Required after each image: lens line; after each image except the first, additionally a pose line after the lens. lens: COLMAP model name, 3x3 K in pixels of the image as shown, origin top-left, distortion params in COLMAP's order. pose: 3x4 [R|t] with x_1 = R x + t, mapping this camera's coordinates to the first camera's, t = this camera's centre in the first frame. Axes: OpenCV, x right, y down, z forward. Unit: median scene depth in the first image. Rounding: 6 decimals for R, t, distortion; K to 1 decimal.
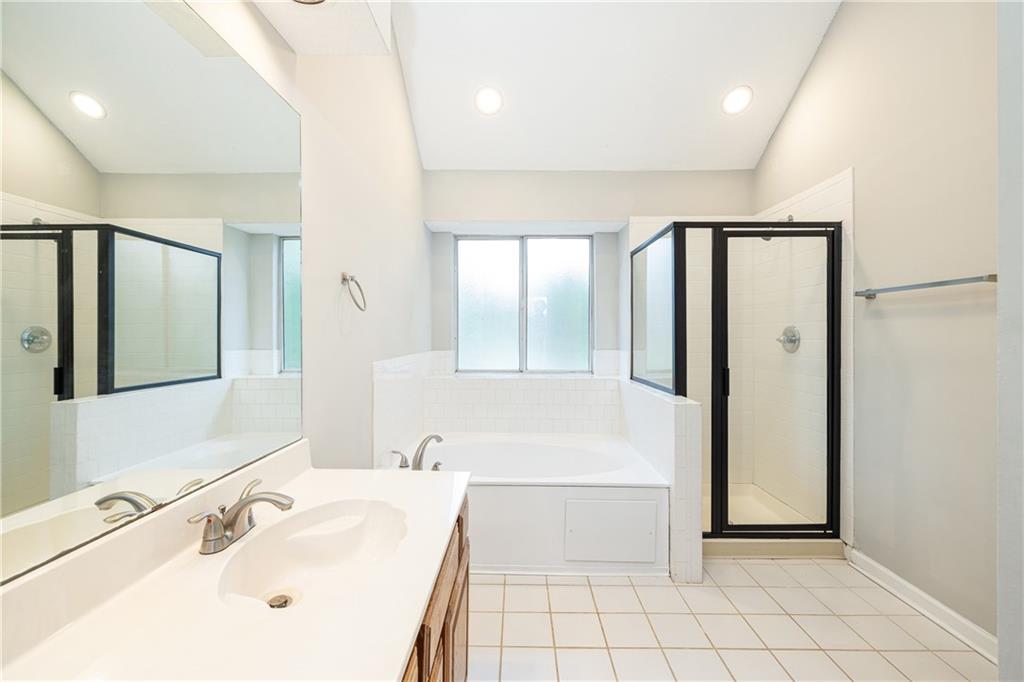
lens RADIAL K [[434.4, 0, 513.5], [0, 434.4, 335.9], [0, 0, 1]] dist [0.001310, 0.002160]
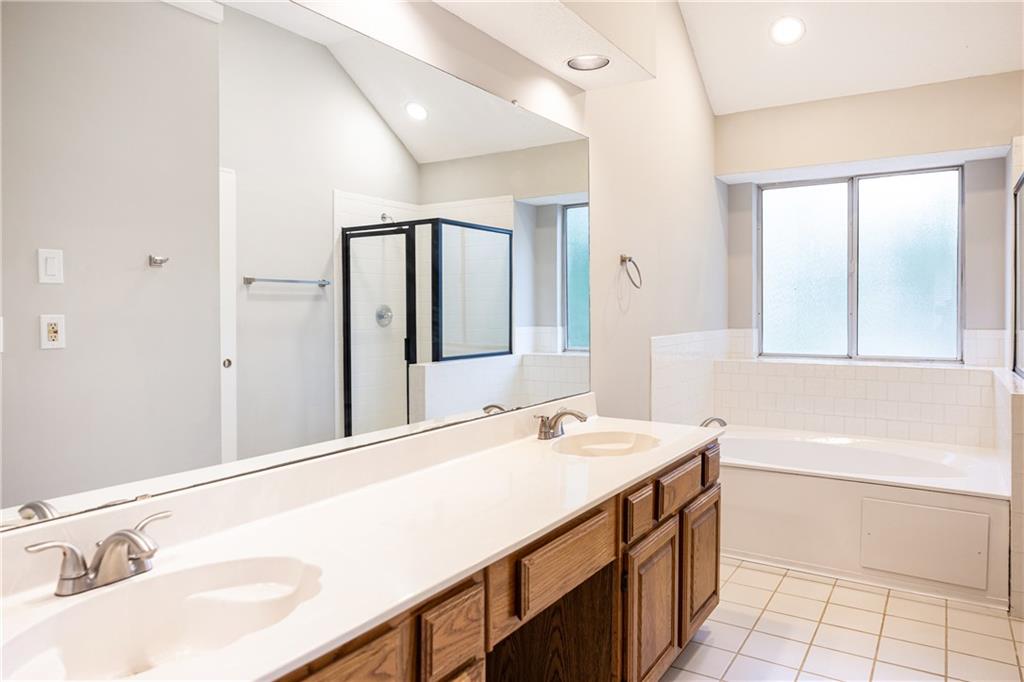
lens RADIAL K [[692.6, 0, 511.8], [0, 692.6, 335.5], [0, 0, 1]] dist [0.001942, -0.001531]
pose [[0.852484, 0.012865, -0.522595, 0.166457], [0.005025, 0.999449, 0.032802, 0.001694], [0.522729, -0.030589, 0.851950, -0.373084]]
